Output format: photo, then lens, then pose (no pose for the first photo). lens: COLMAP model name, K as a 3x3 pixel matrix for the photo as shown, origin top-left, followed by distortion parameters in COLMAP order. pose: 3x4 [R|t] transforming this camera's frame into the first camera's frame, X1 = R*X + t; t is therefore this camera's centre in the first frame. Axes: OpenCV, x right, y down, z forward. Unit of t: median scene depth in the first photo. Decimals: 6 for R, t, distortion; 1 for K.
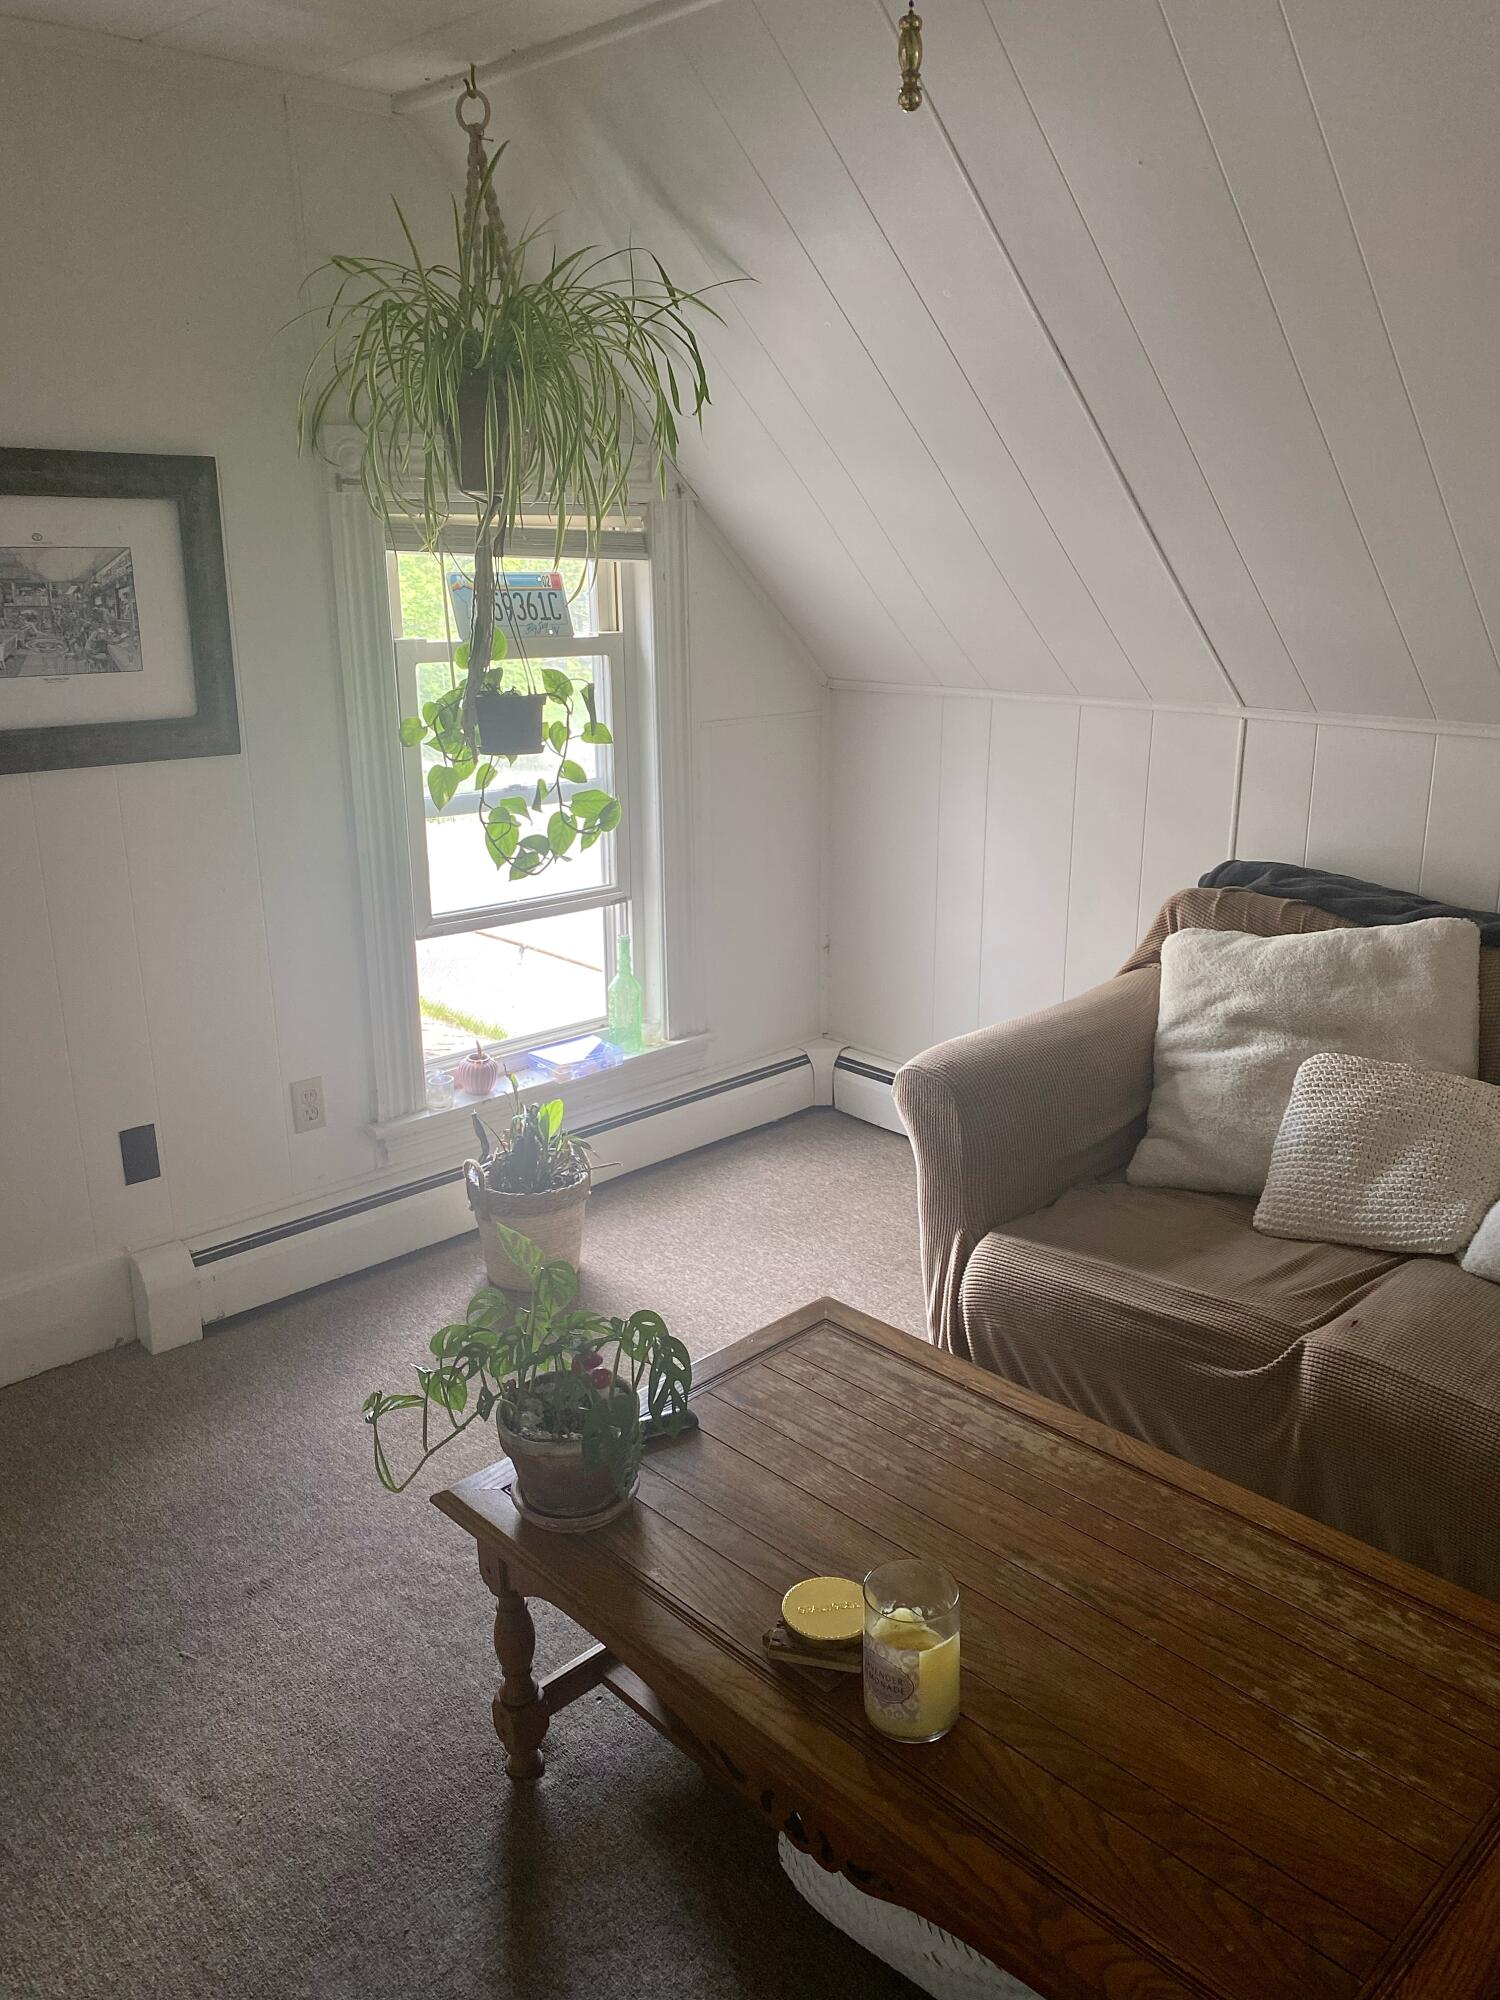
lens RADIAL K [[1526.0, 0, 752.8], [0, 1526.0, 1000.8], [0, 0, 1]] dist [0.008280, -0.000027]
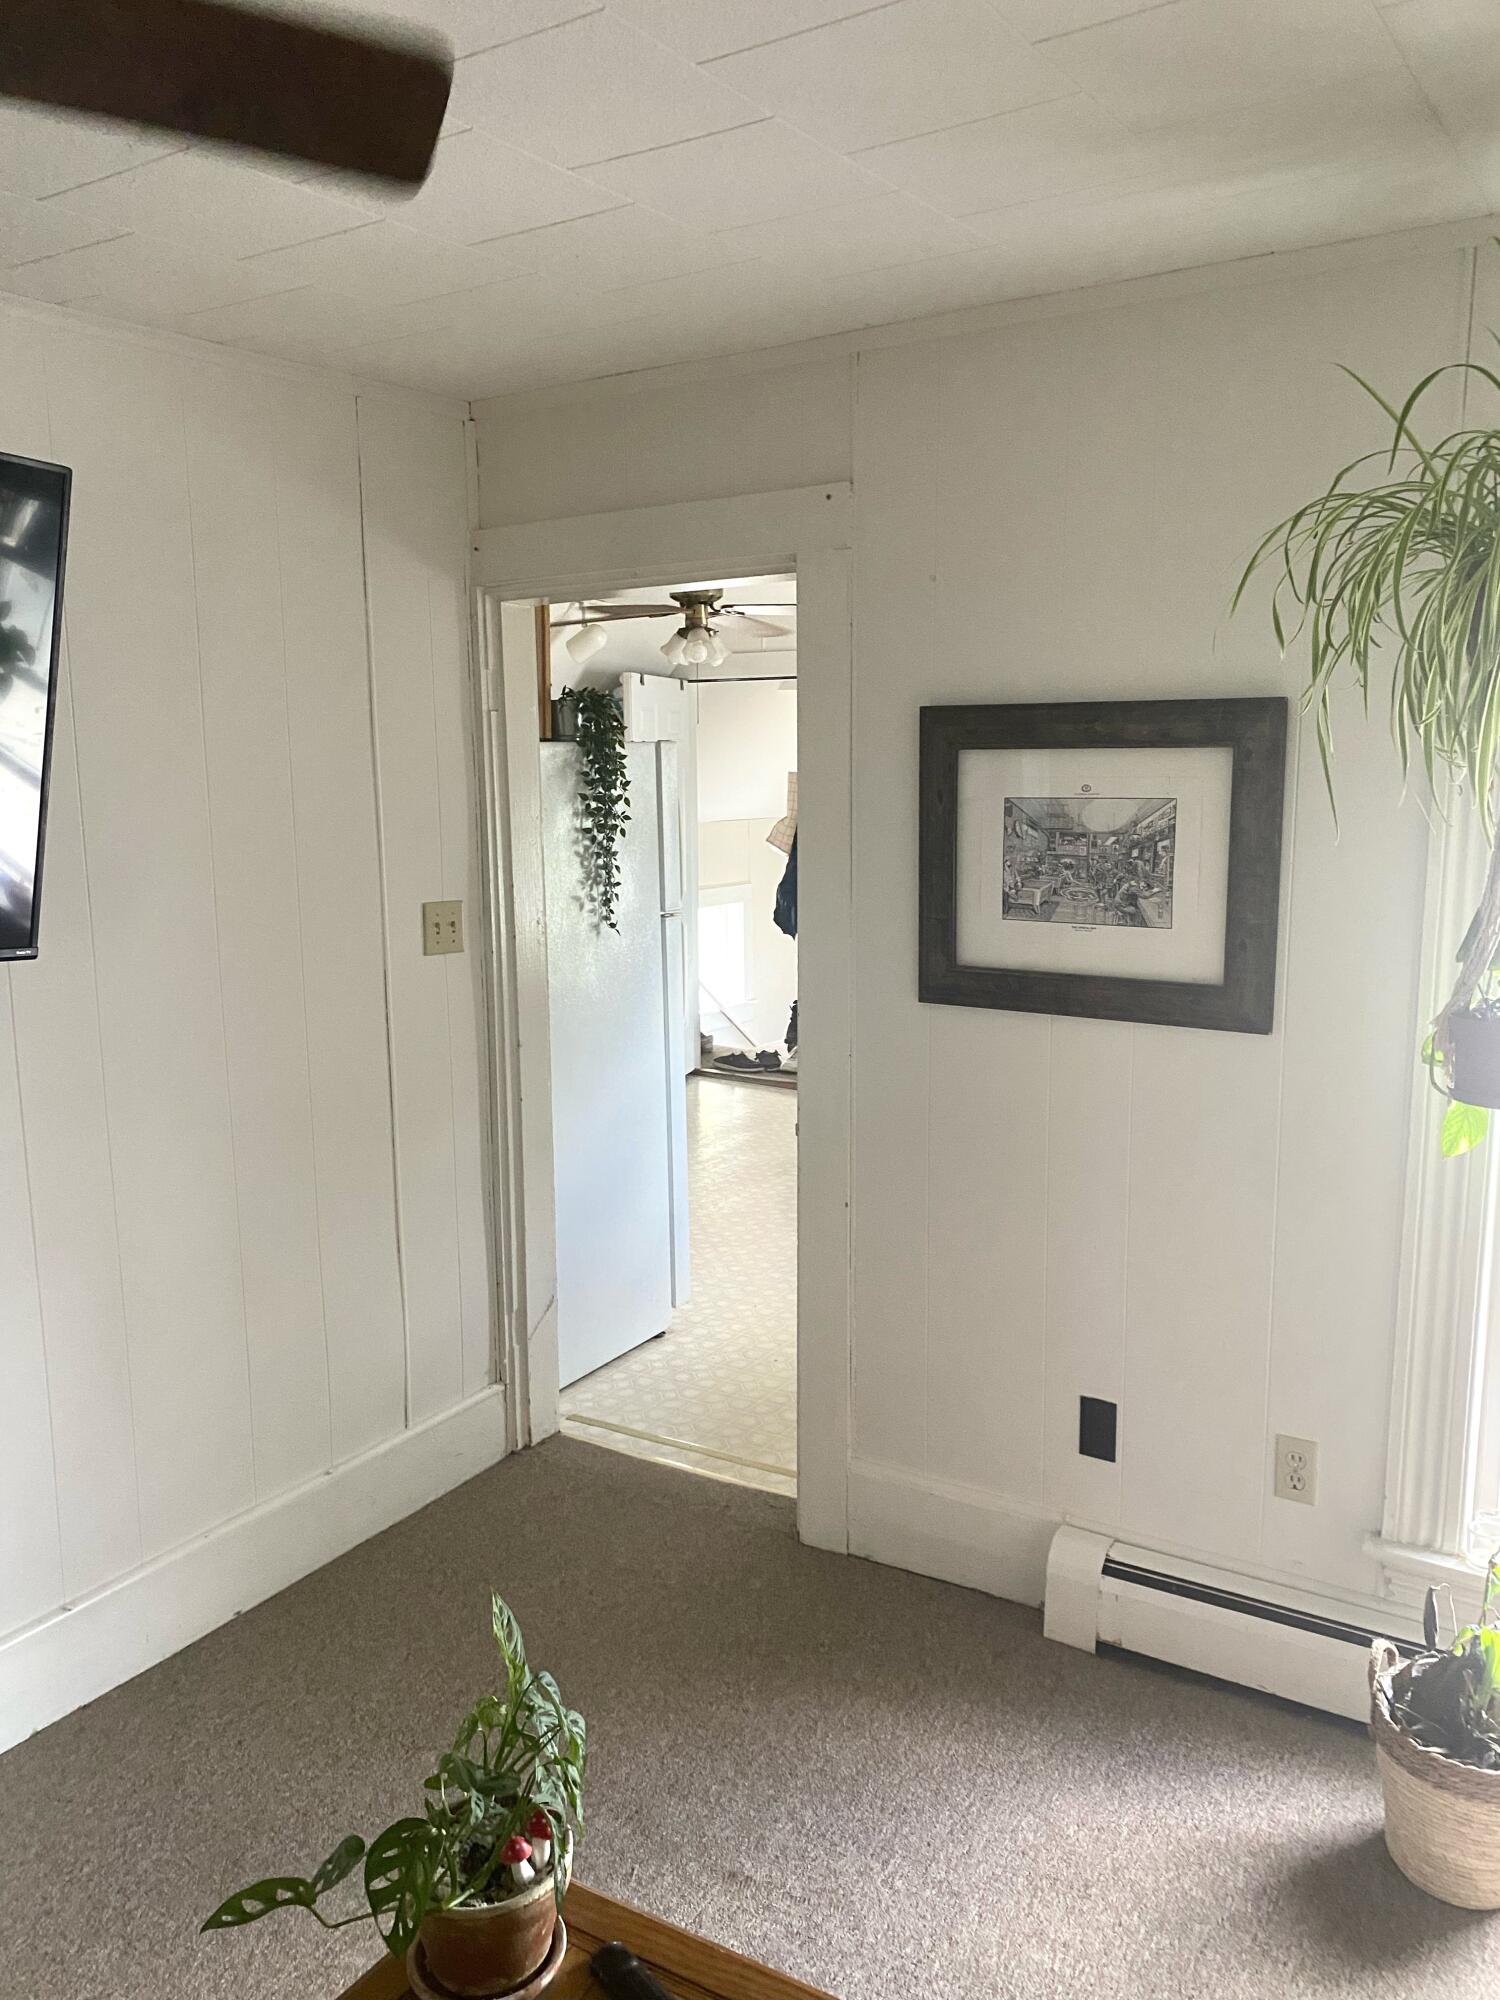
lens RADIAL K [[1526.0, 0, 751.3], [0, 1526.0, 1001.4], [0, 0, 1]] dist [0.008280, -0.000027]
pose [[0.248519, 0.158673, -0.955542, 0.427876], [-0.257644, 0.961783, 0.092701, -0.197330], [0.933733, 0.223152, 0.279902, 0.527878]]
